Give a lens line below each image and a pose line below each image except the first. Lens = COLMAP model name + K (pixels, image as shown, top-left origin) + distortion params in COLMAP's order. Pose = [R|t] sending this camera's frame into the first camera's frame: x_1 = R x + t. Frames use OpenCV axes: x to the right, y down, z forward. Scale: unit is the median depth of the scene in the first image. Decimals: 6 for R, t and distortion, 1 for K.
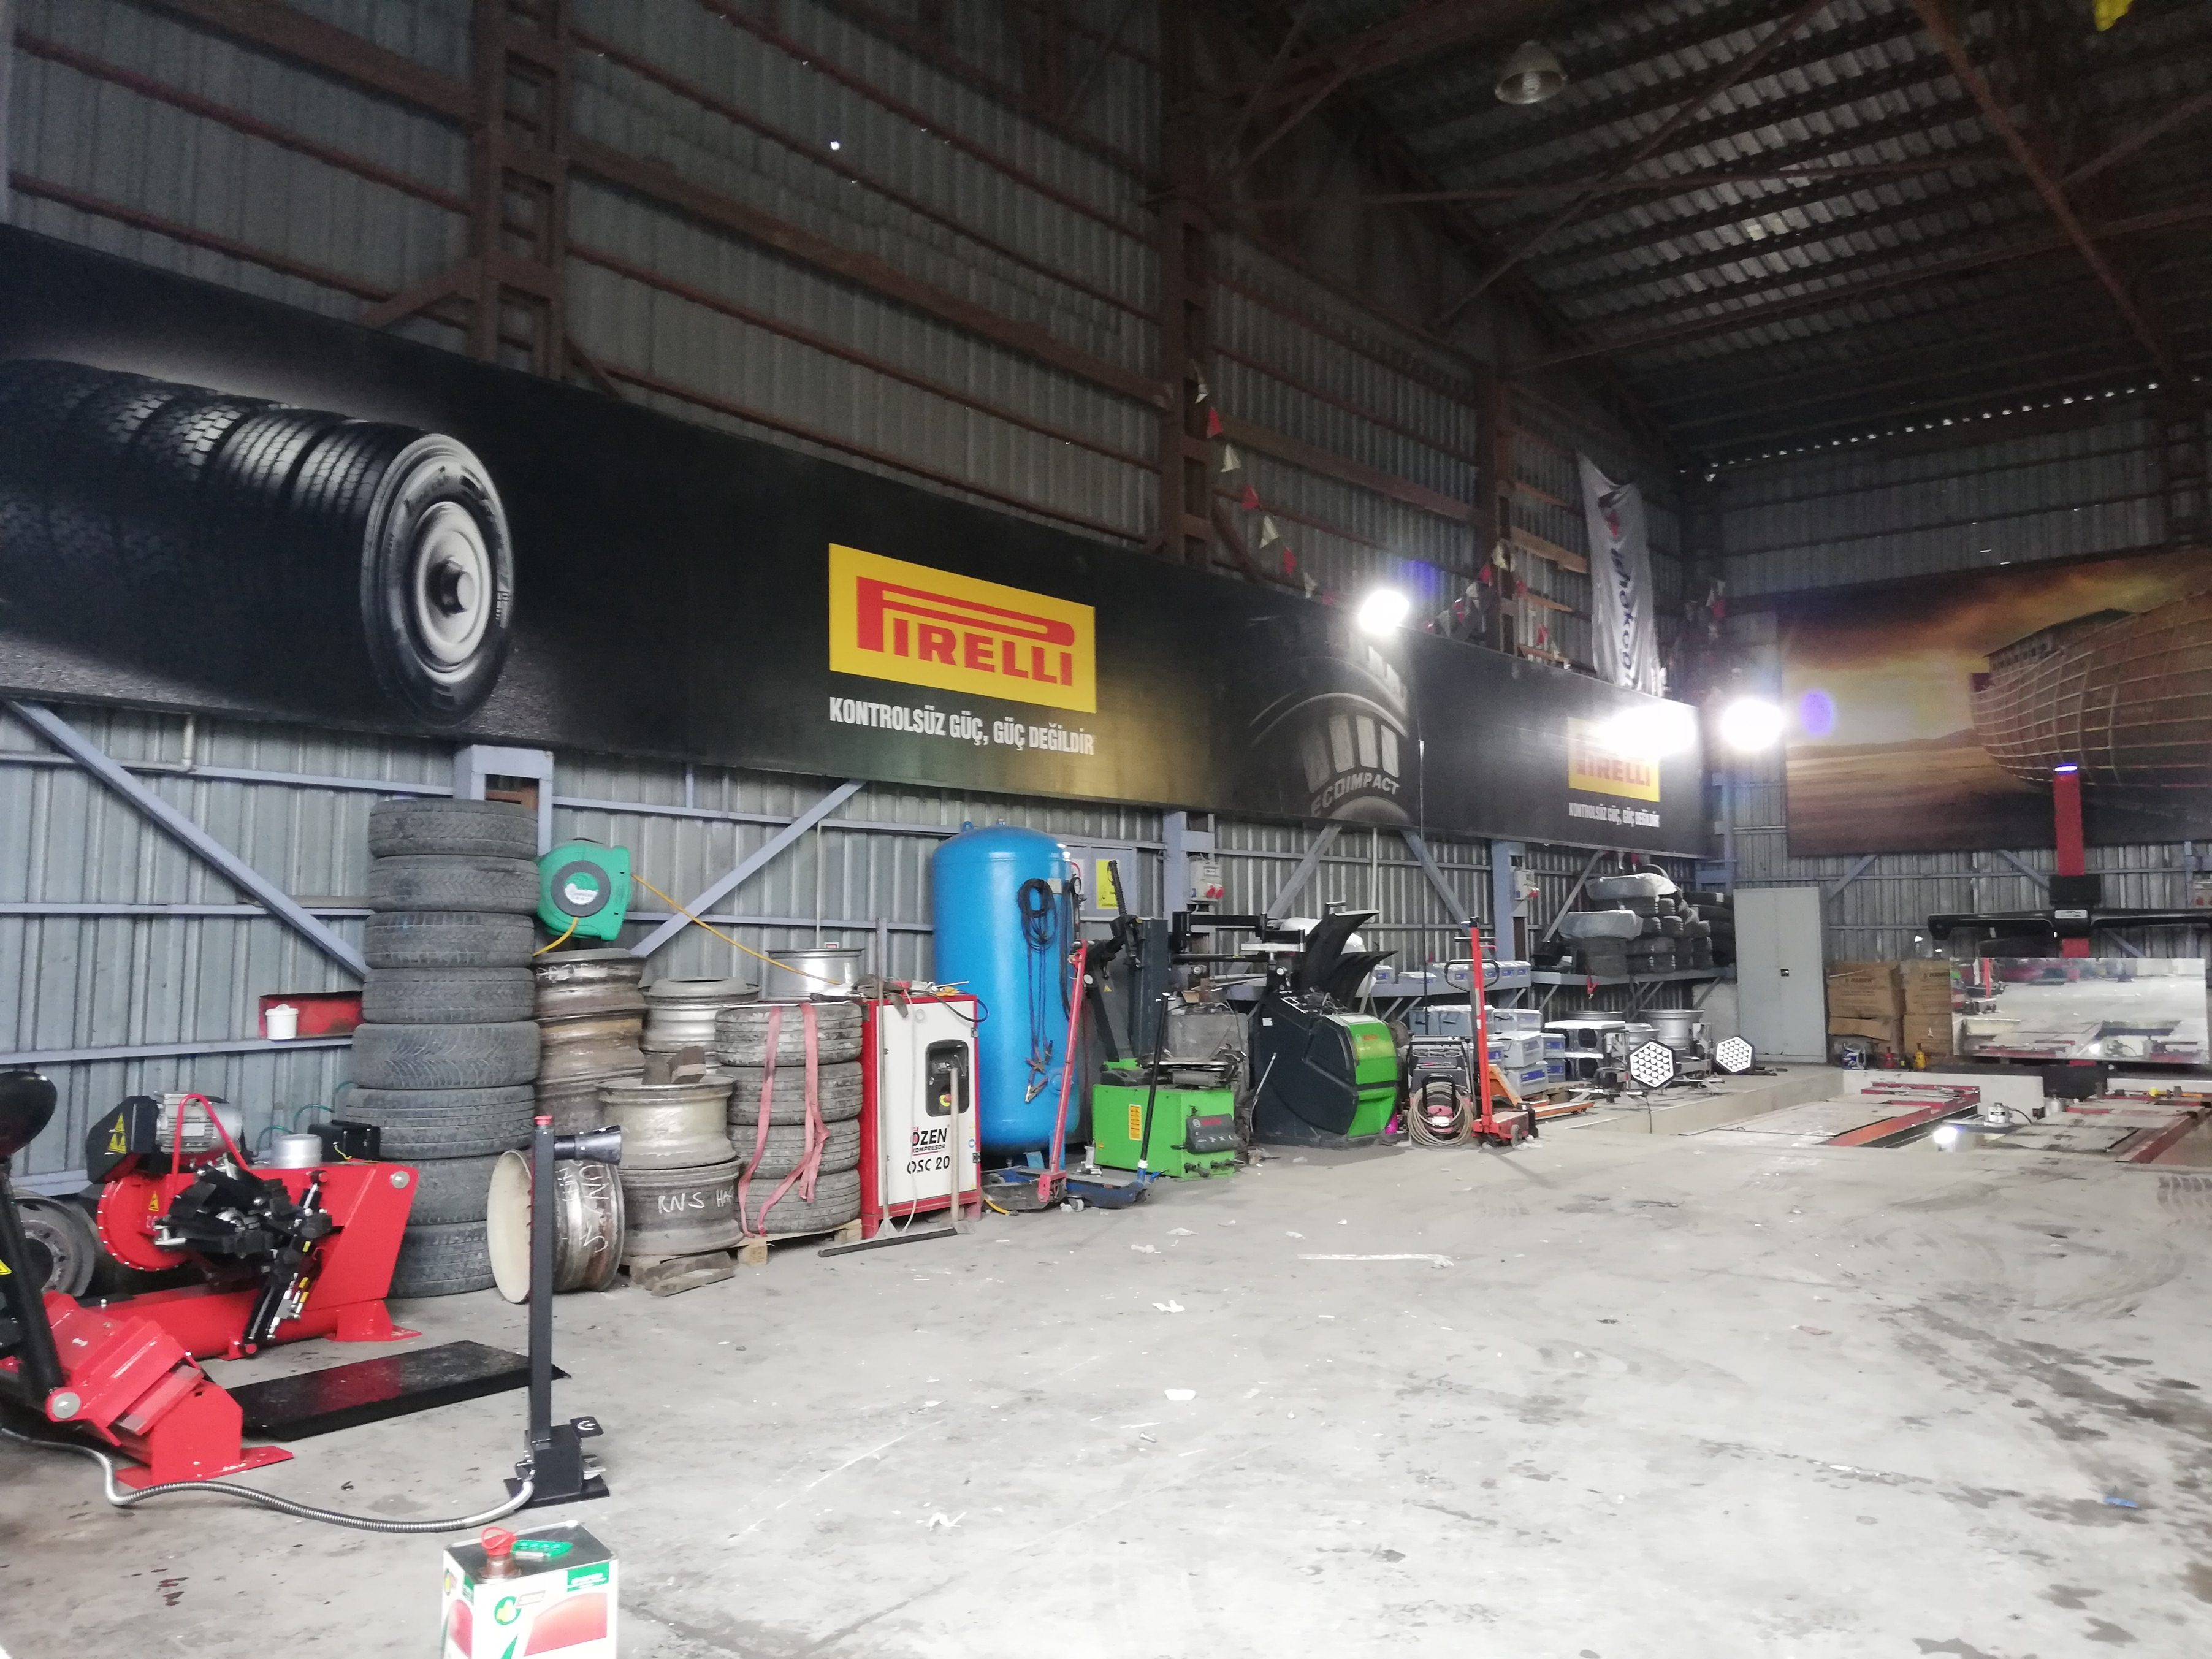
lens RADIAL K [[1640.8, 0, 1109.5], [0, 1640.8, 817.7], [0, 0, 1]] dist [0.043958, -0.065874]
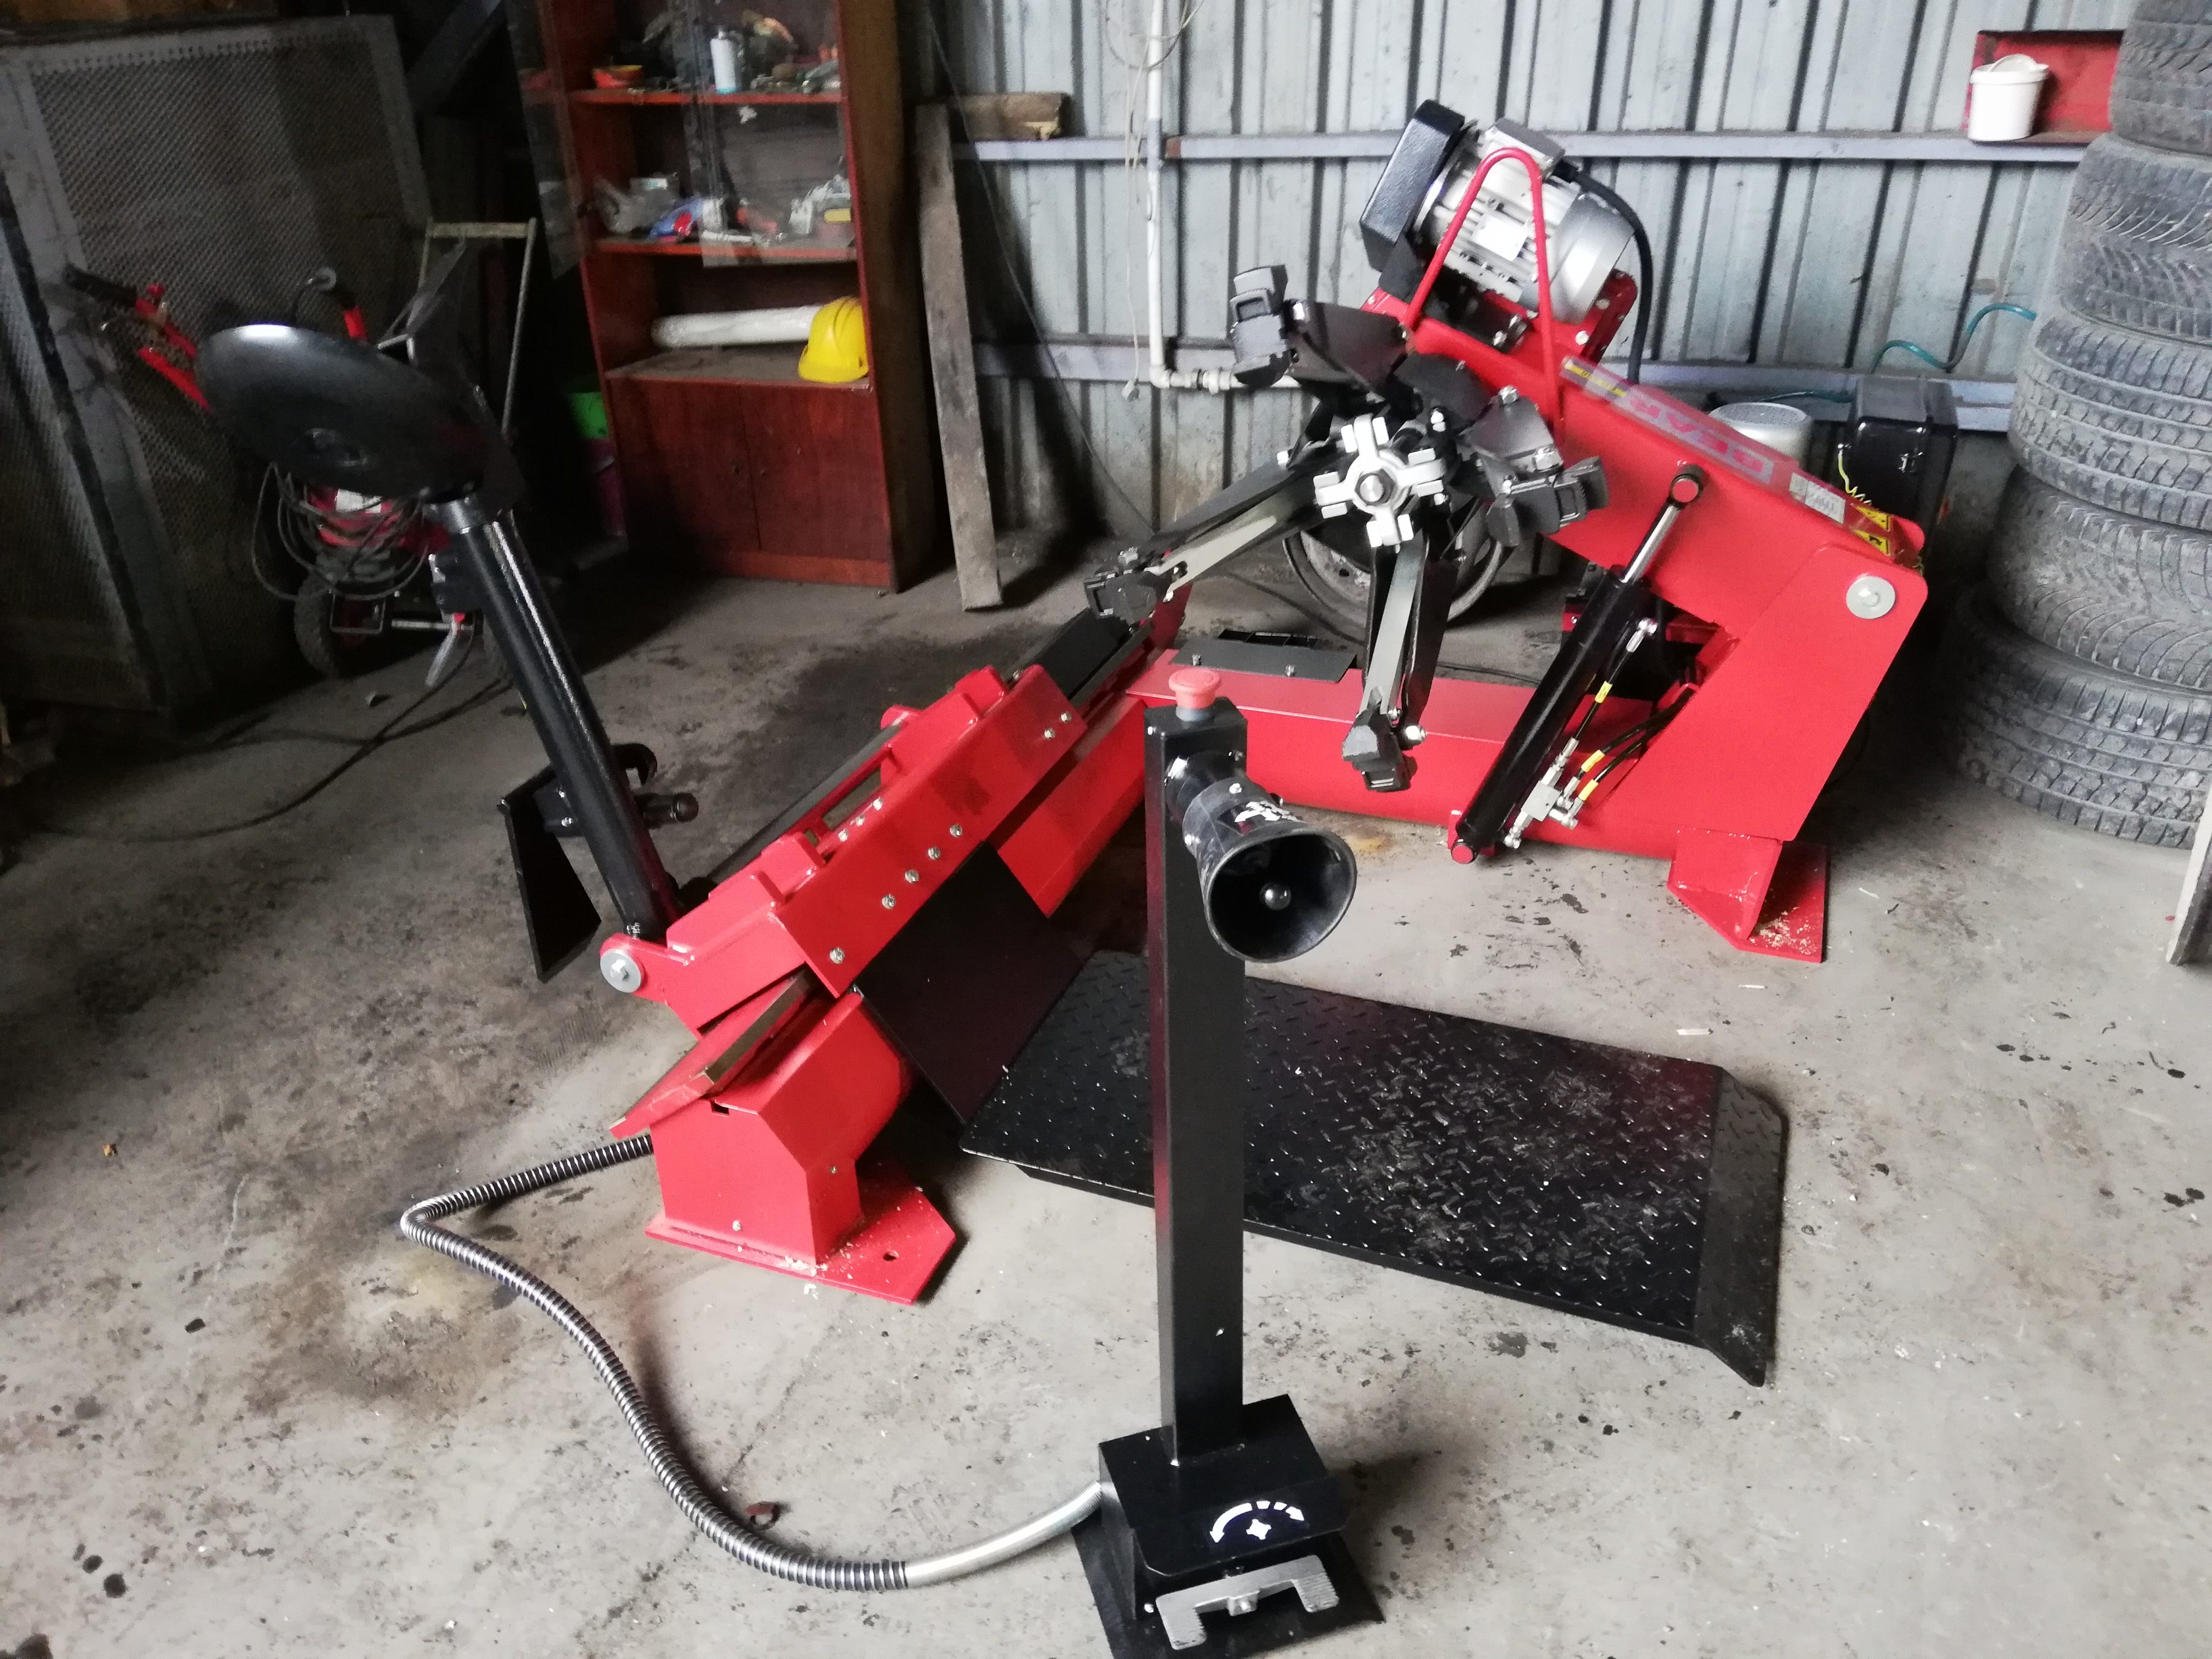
lens RADIAL K [[1640.8, 0, 1085.8], [0, 1640.8, 838.8], [0, 0, 1]] dist [0.043958, -0.065874]
pose [[0.291868, 0.462505, -0.837199, -0.113759], [0.107326, 0.853946, 0.509173, 0.042836], [0.950418, -0.238465, 0.199600, 0.650295]]
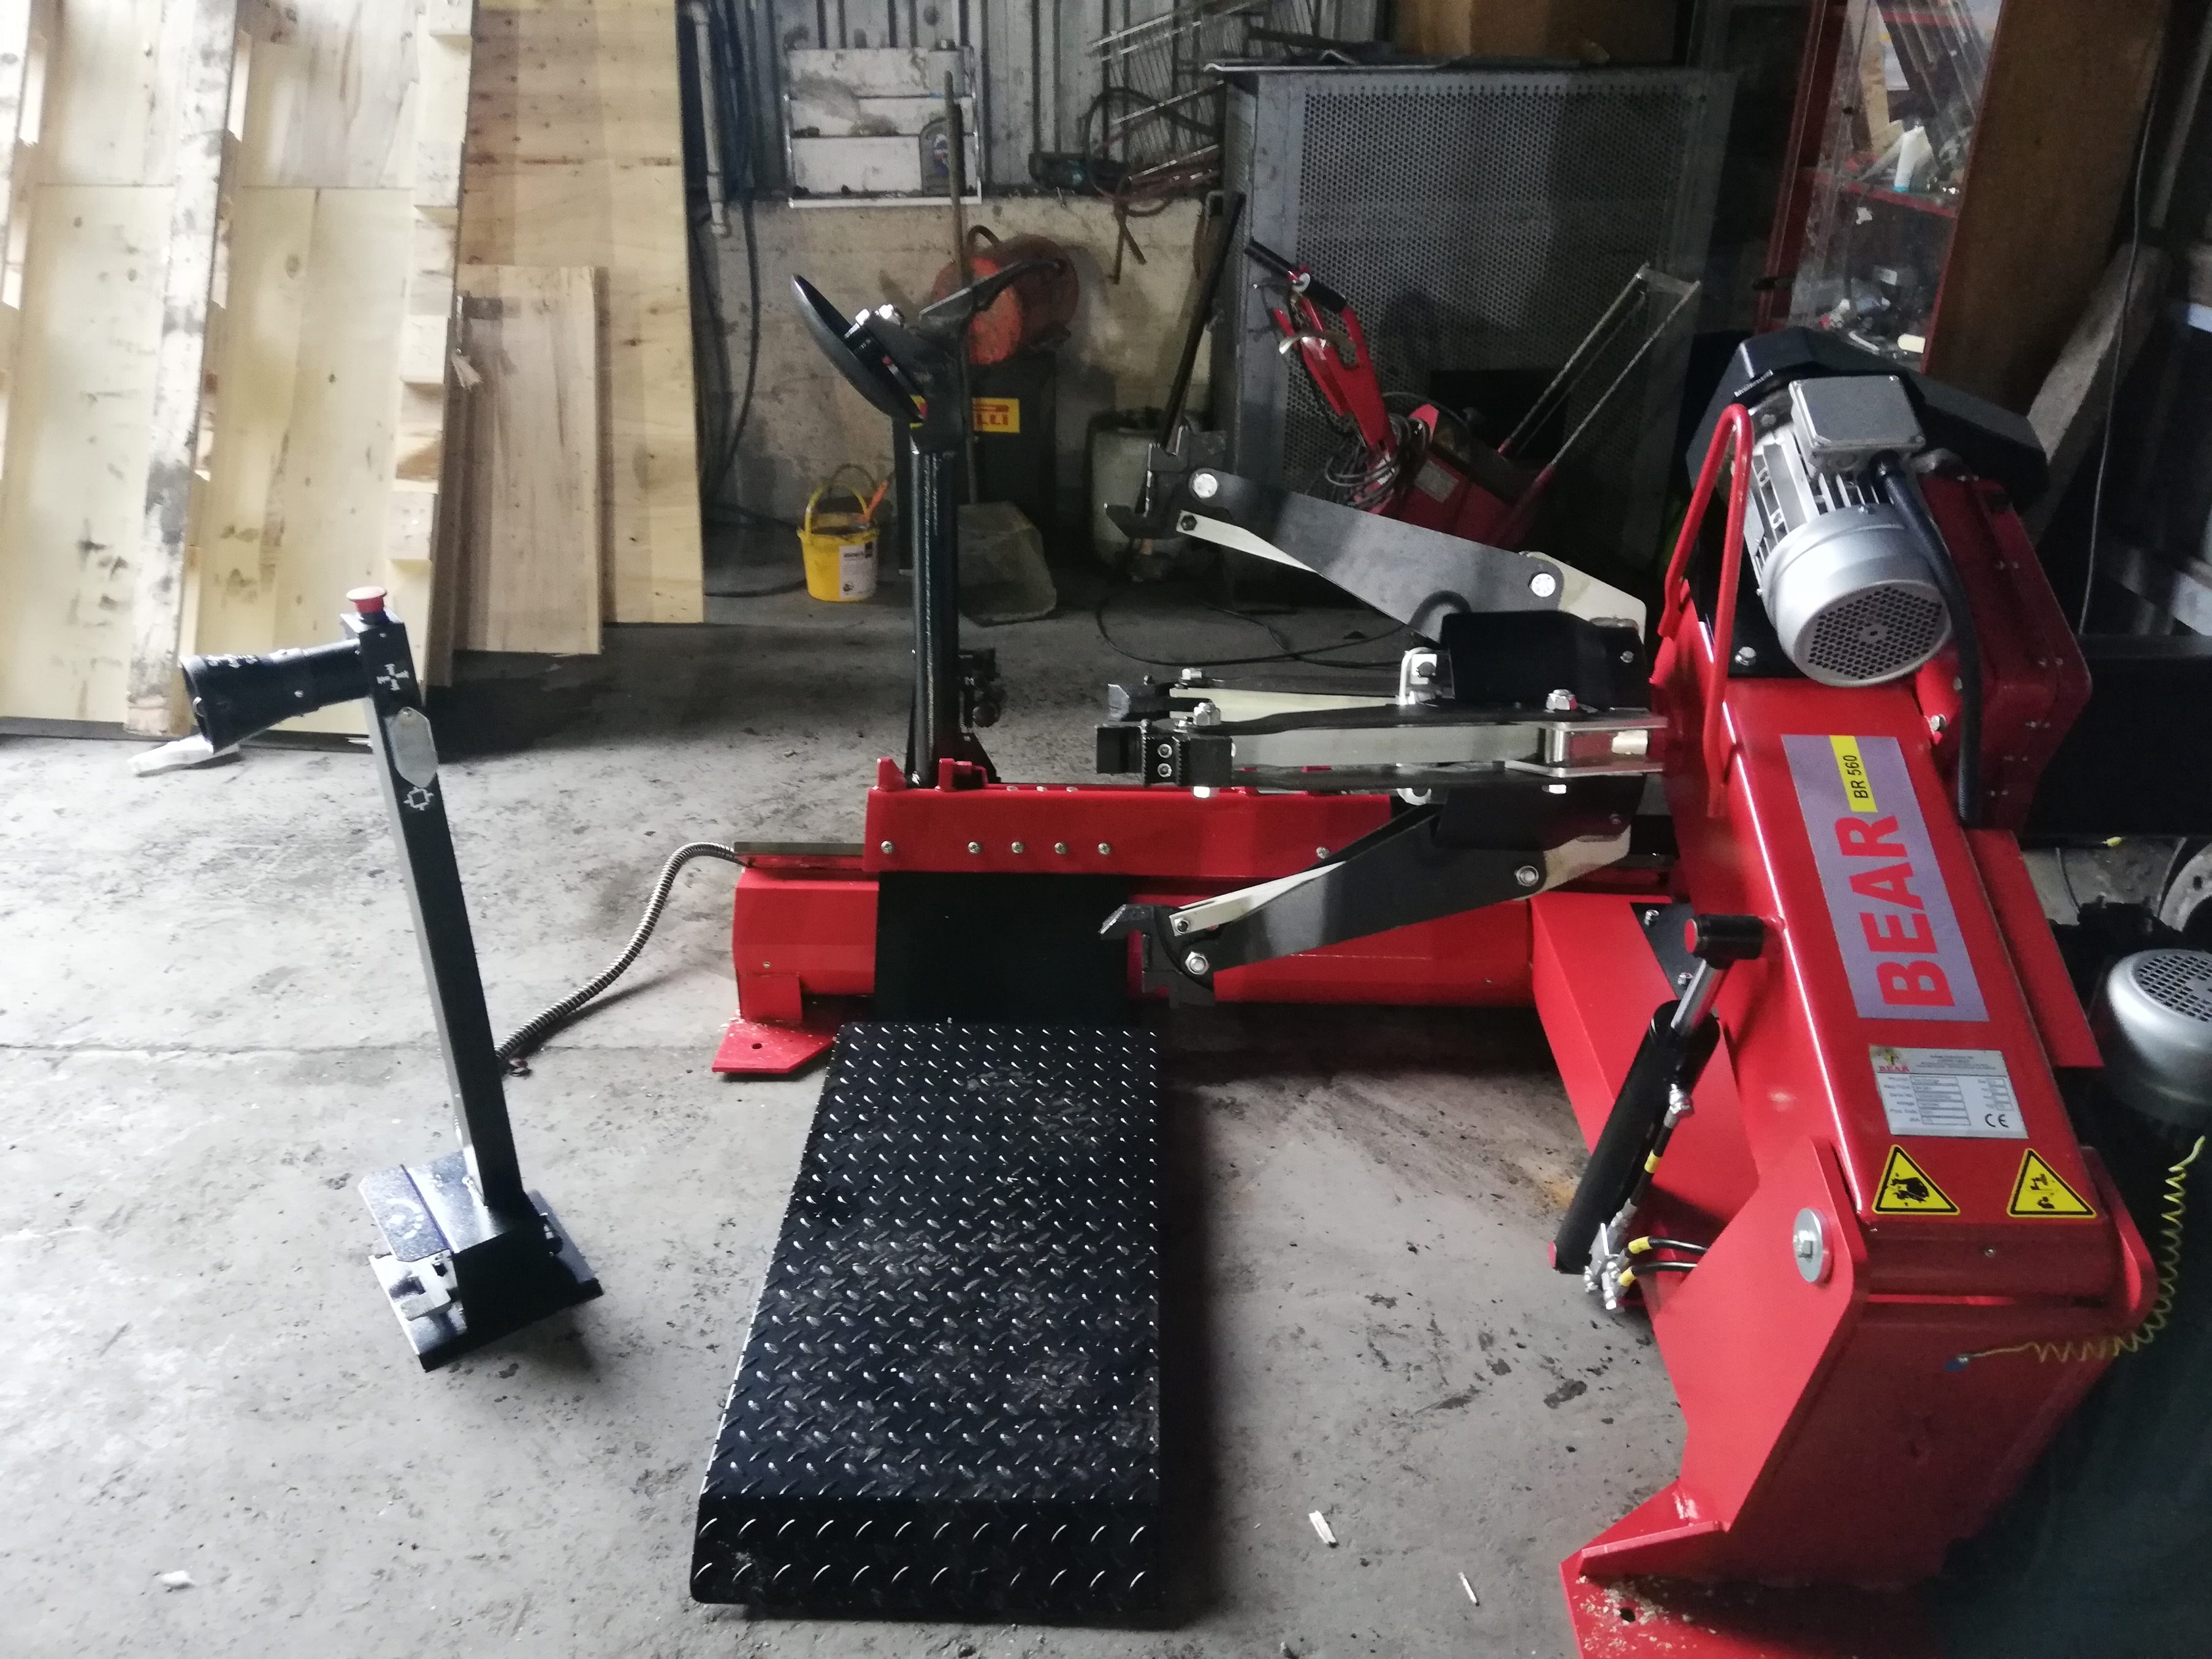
lens RADIAL K [[1640.8, 0, 1107.2], [0, 1640.8, 832.9], [0, 0, 1]] dist [0.043958, -0.065874]
pose [[-0.799743, 0.287735, -0.526896, -0.216087], [0.061182, 0.912153, 0.405259, 0.058858], [0.597217, 0.291867, -0.747092, 0.982251]]
